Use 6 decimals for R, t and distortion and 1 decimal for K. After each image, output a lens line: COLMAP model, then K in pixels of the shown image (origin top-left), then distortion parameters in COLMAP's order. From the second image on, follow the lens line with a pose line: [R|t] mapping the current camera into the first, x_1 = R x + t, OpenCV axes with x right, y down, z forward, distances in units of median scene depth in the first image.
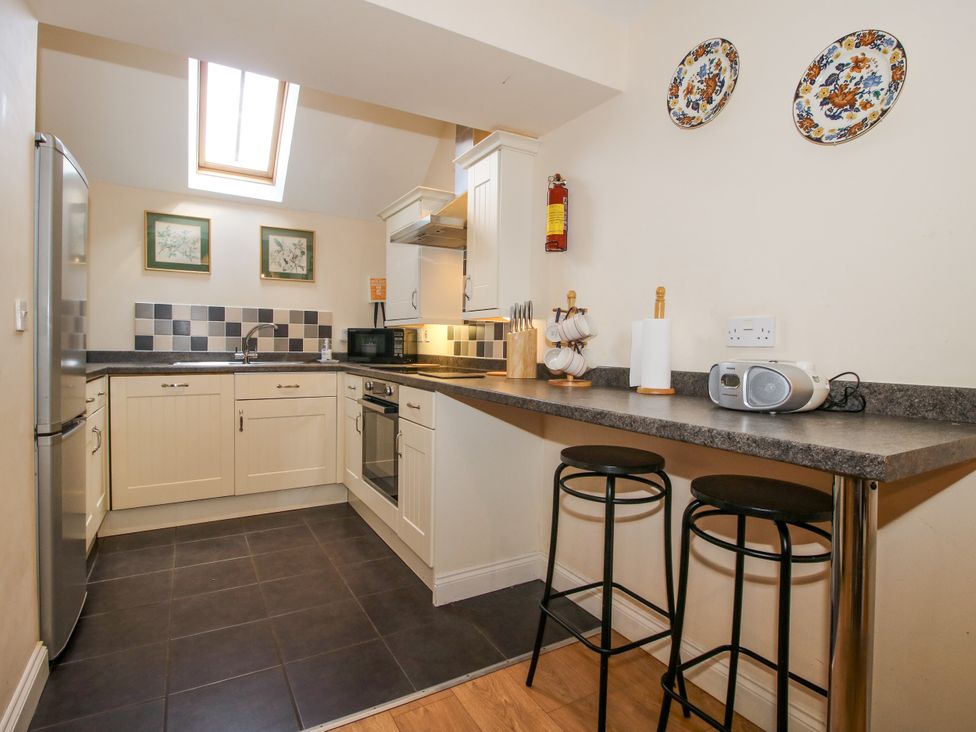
lens RADIAL K [[511.2, 0, 485.4], [0, 511.2, 359.6], [0, 0, 1]] dist [-0.004703, -0.001205]
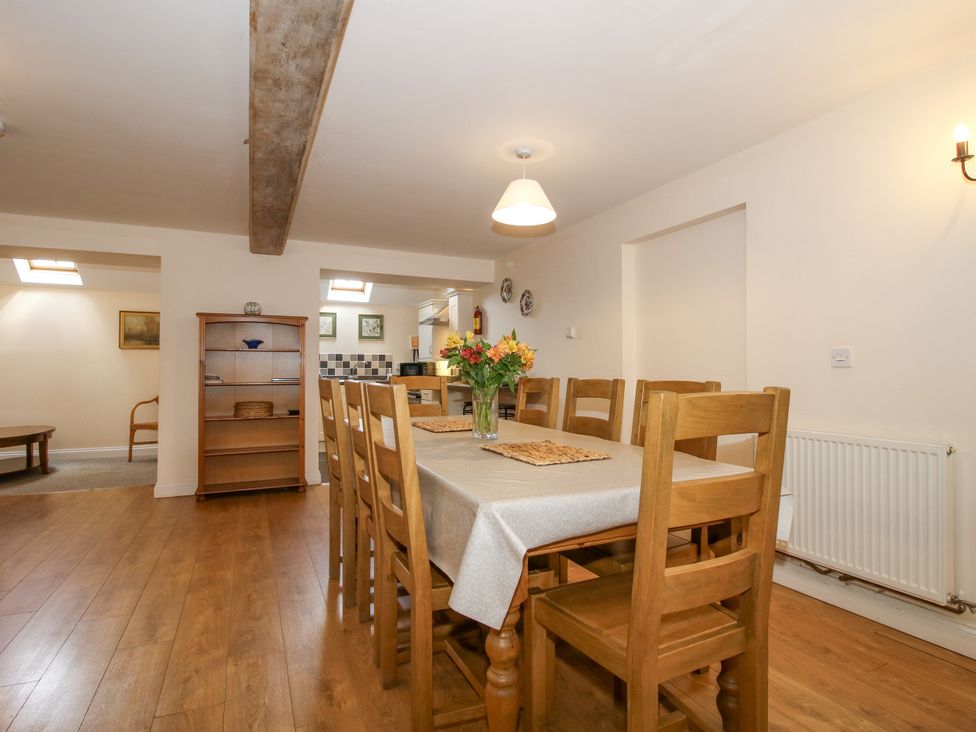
lens RADIAL K [[511.2, 0, 490.4], [0, 511.2, 362.7], [0, 0, 1]] dist [-0.004703, -0.001205]
pose [[0.996502, -0.017547, -0.081710, 0.270313], [0.014026, 0.998956, -0.043468, 0.032308], [0.082387, 0.042169, 0.995708, -1.058290]]
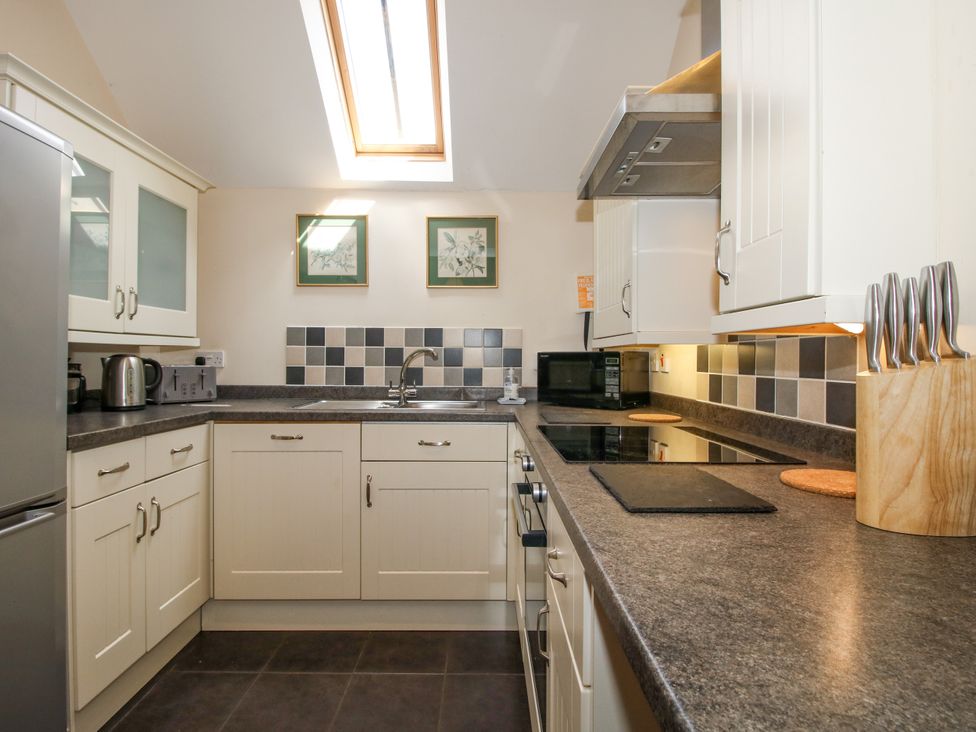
lens RADIAL K [[511.2, 0, 481.8], [0, 511.2, 358.2], [0, 0, 1]] dist [-0.004703, -0.001205]
pose [[0.864548, -0.011764, -0.502412, 0.001207], [-0.006219, 0.999399, -0.034103, -0.033194], [0.502511, 0.032608, 0.863956, 0.421807]]
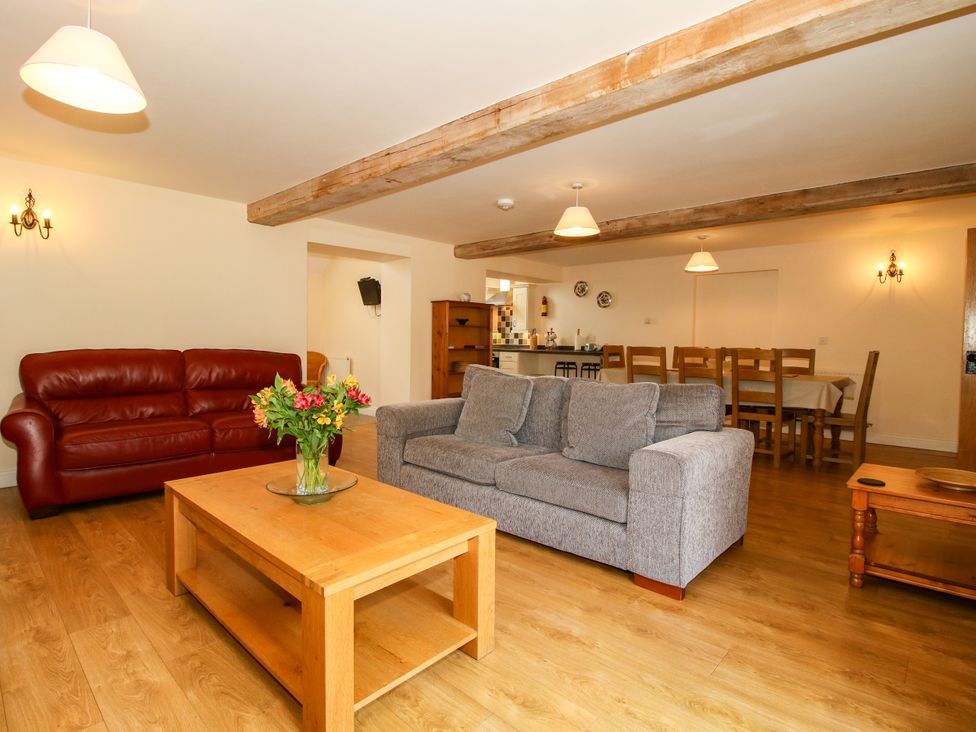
lens RADIAL K [[511.2, 0, 481.0], [0, 511.2, 370.4], [0, 0, 1]] dist [-0.004703, -0.001205]
pose [[0.957566, -0.017815, 0.287664, -0.932353], [0.007188, 0.999254, 0.037956, 0.031336], [-0.288125, -0.034278, 0.956979, -1.674275]]
